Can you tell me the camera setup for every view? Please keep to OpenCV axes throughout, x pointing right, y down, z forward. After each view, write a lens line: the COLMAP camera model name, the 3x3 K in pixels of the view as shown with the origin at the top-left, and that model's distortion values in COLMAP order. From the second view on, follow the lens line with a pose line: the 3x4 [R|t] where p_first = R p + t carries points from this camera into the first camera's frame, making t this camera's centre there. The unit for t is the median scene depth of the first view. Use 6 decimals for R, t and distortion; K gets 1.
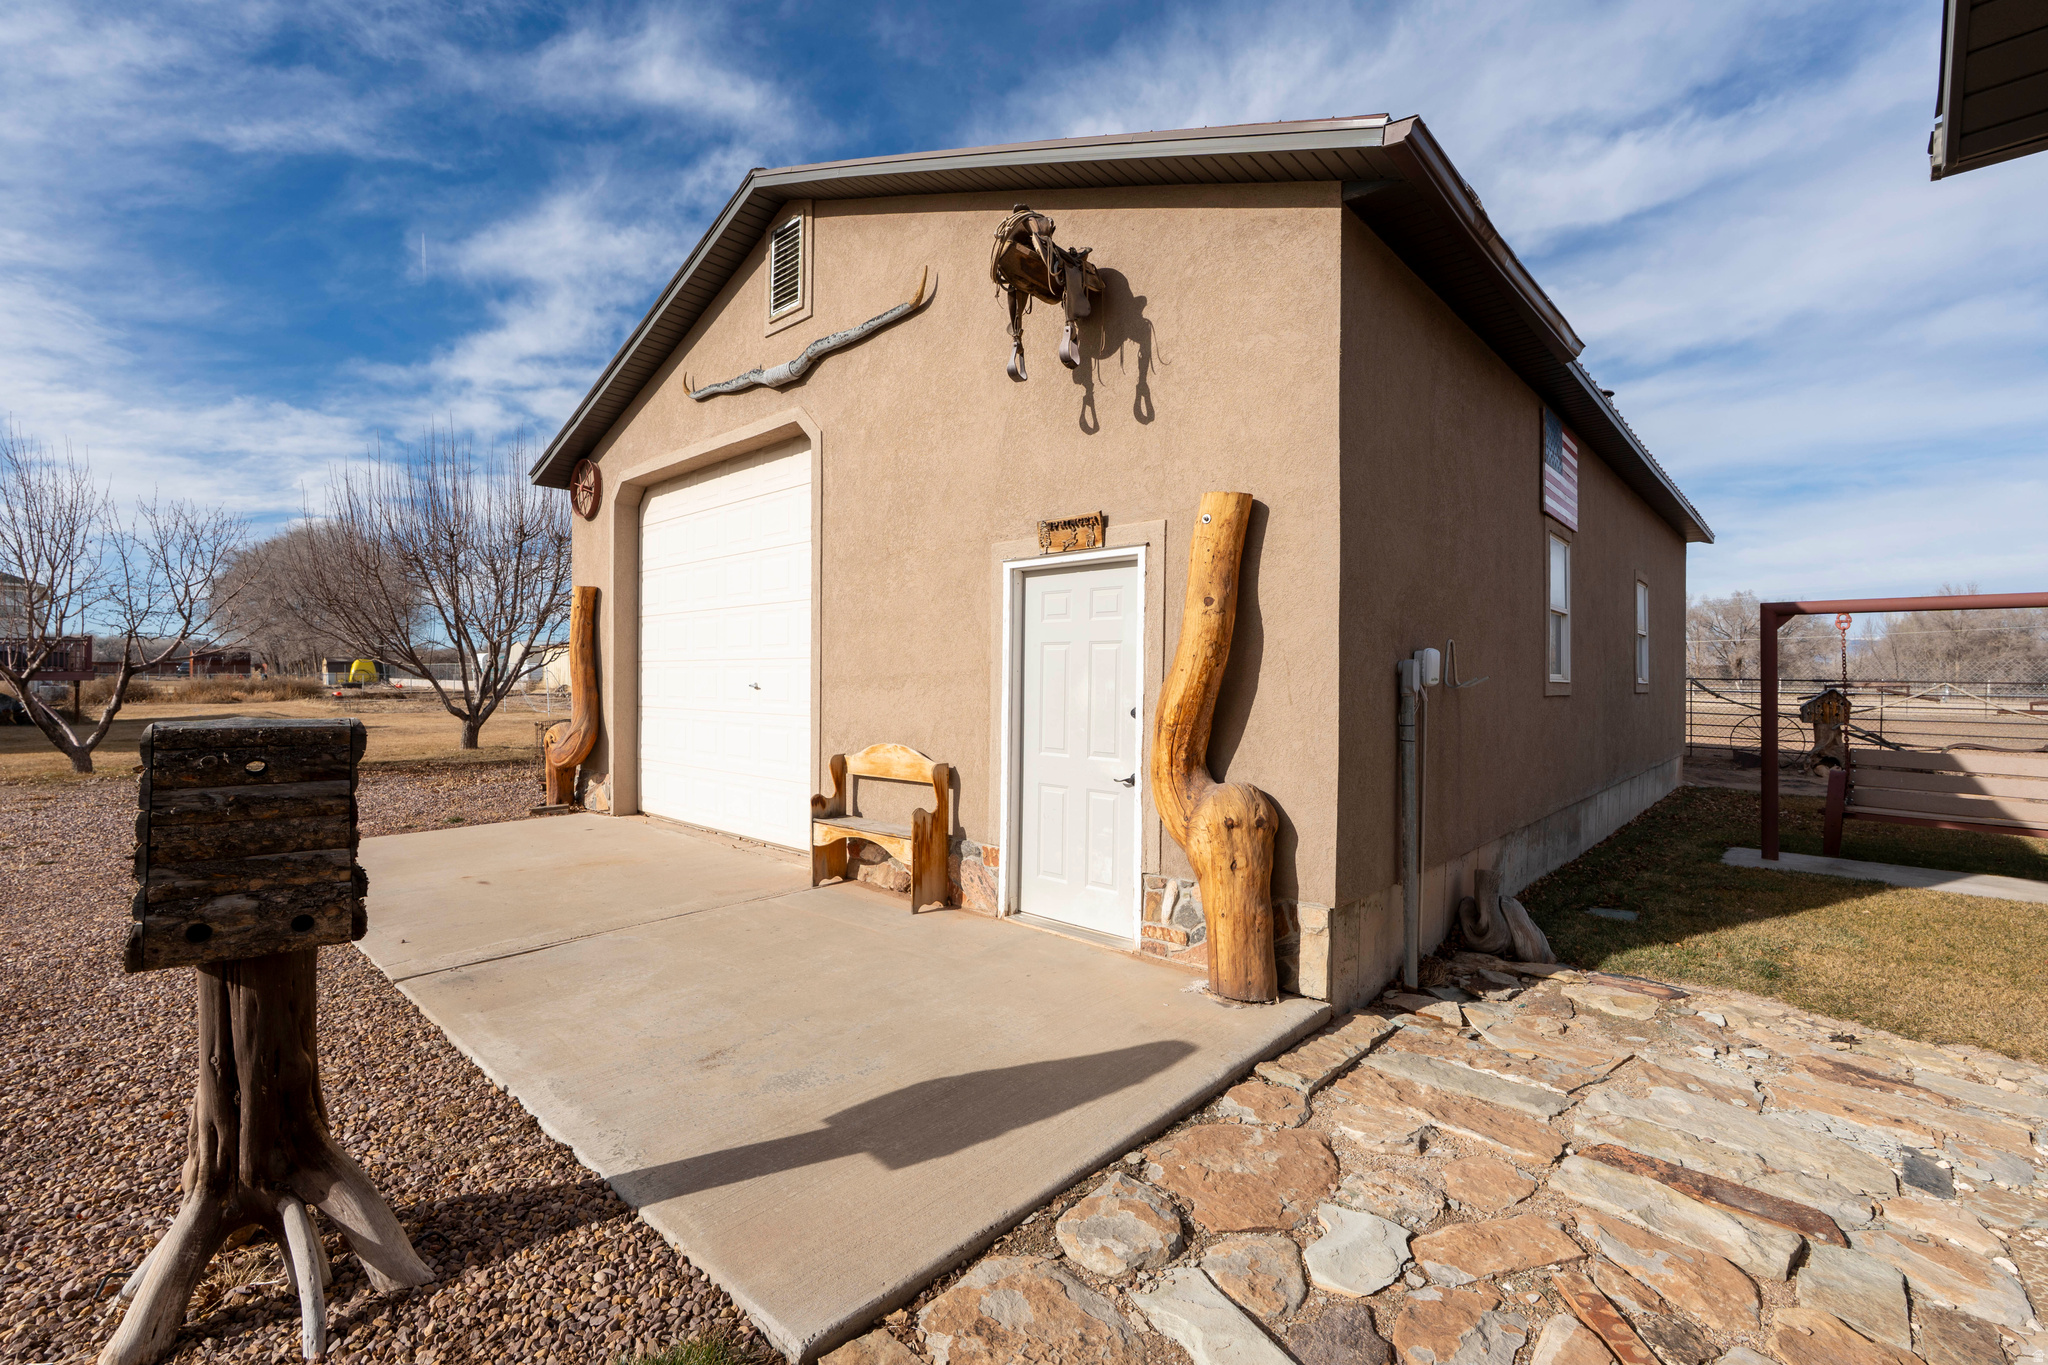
lens RADIAL K [[885.0, 0, 1032.3], [0, 885.0, 678.2], [0, 0, 1]] dist [-0.001479, 0.000601]
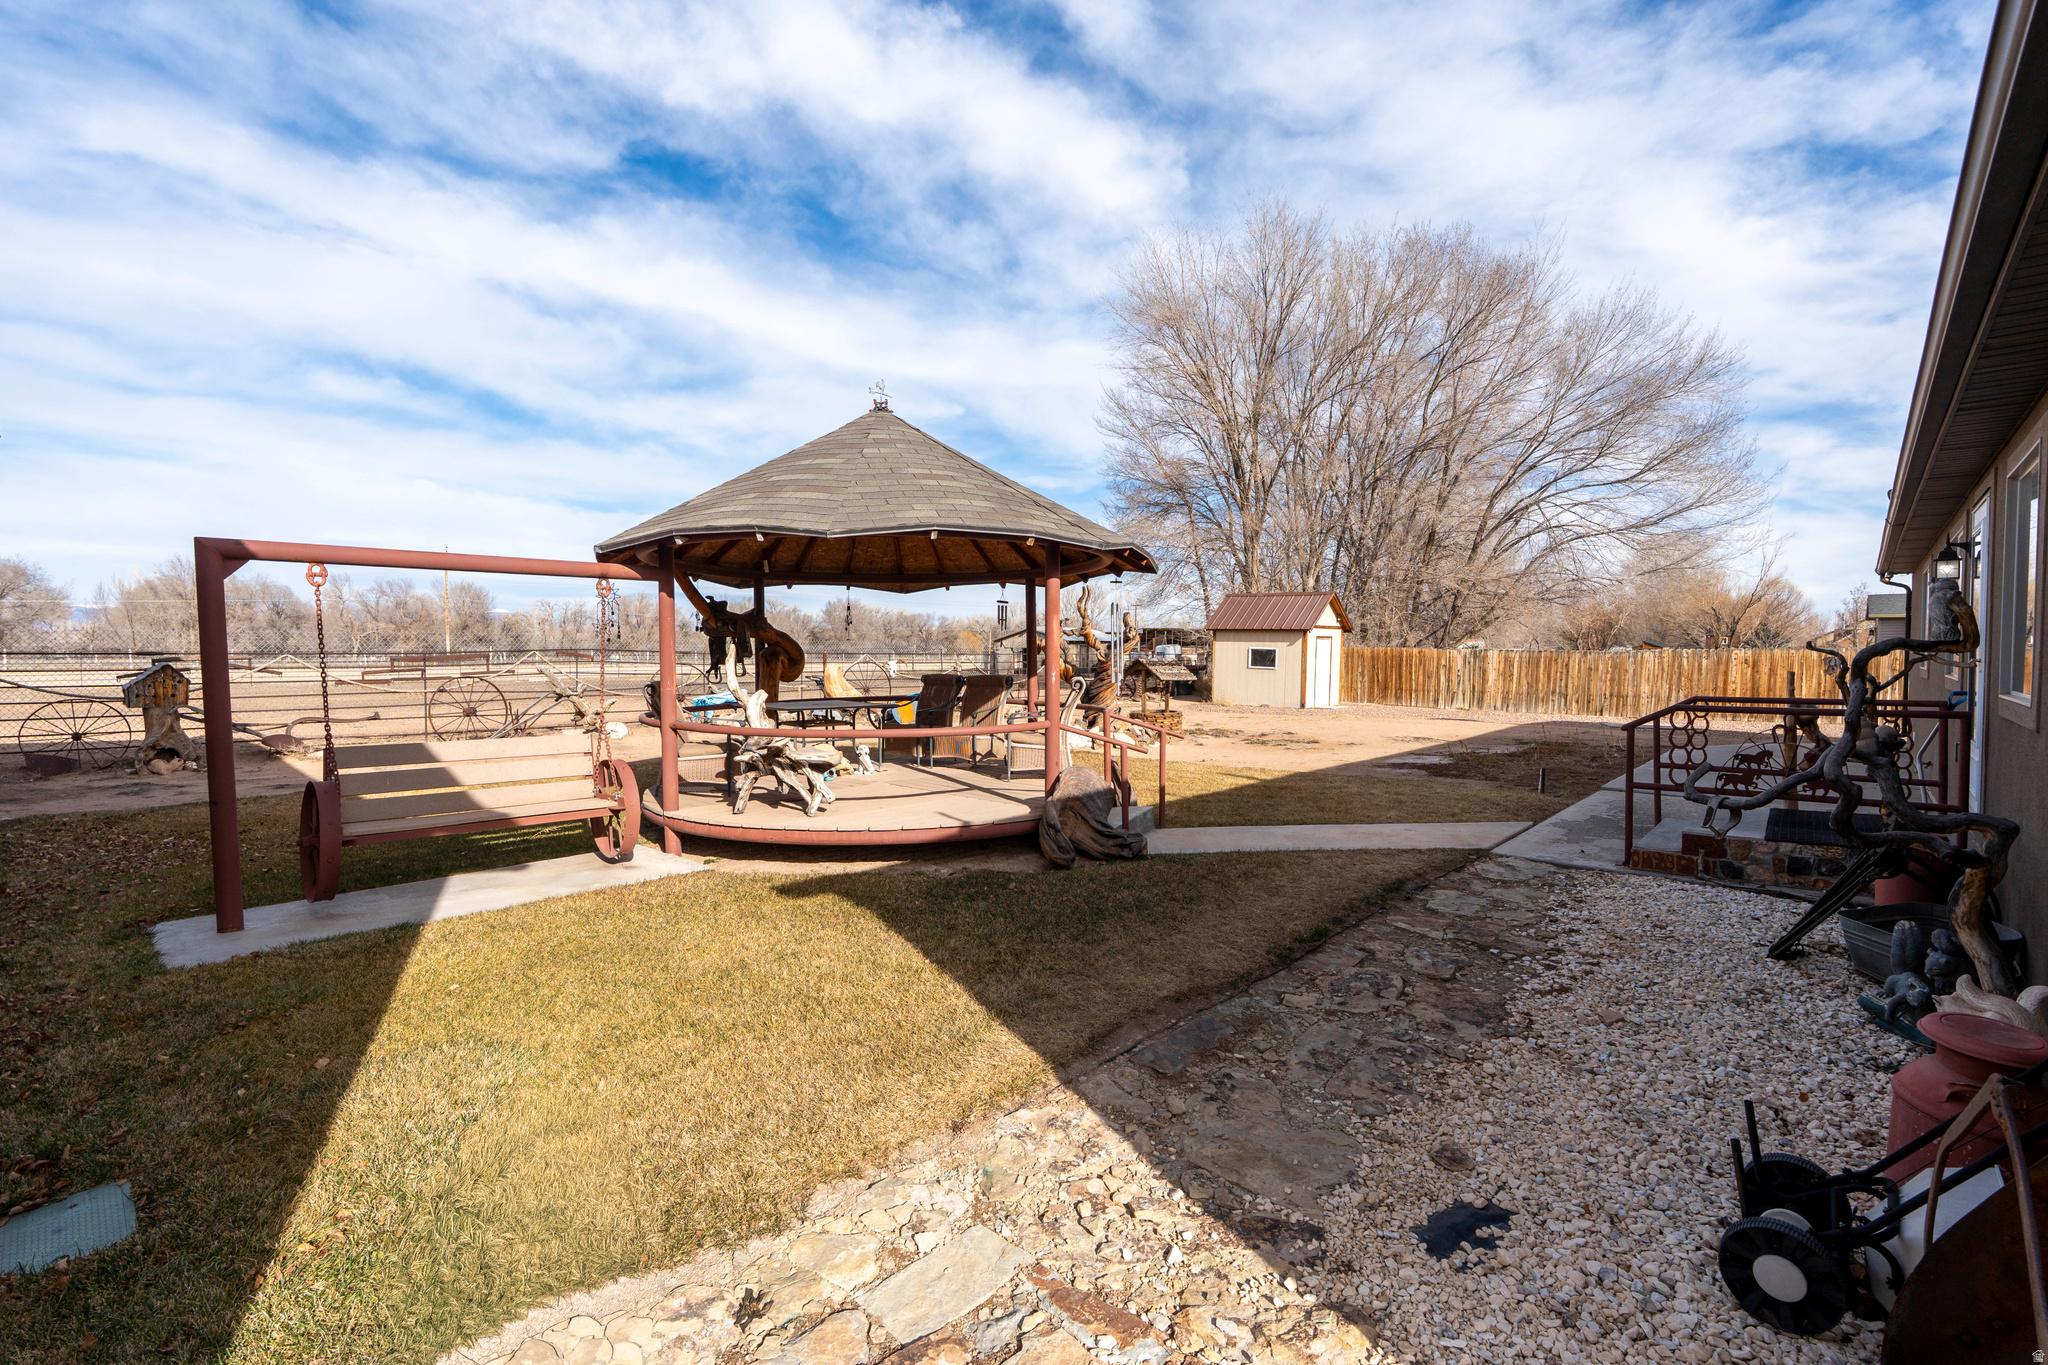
lens RADIAL K [[885.0, 0, 1030.4], [0, 885.0, 683.5], [0, 0, 1]] dist [-0.001479, 0.000601]
pose [[-0.002550, -0.044301, 0.999015, 0.100731], [0.003213, 0.999013, 0.044310, -0.002827], [-0.999992, 0.003322, -0.002405, 0.219122]]
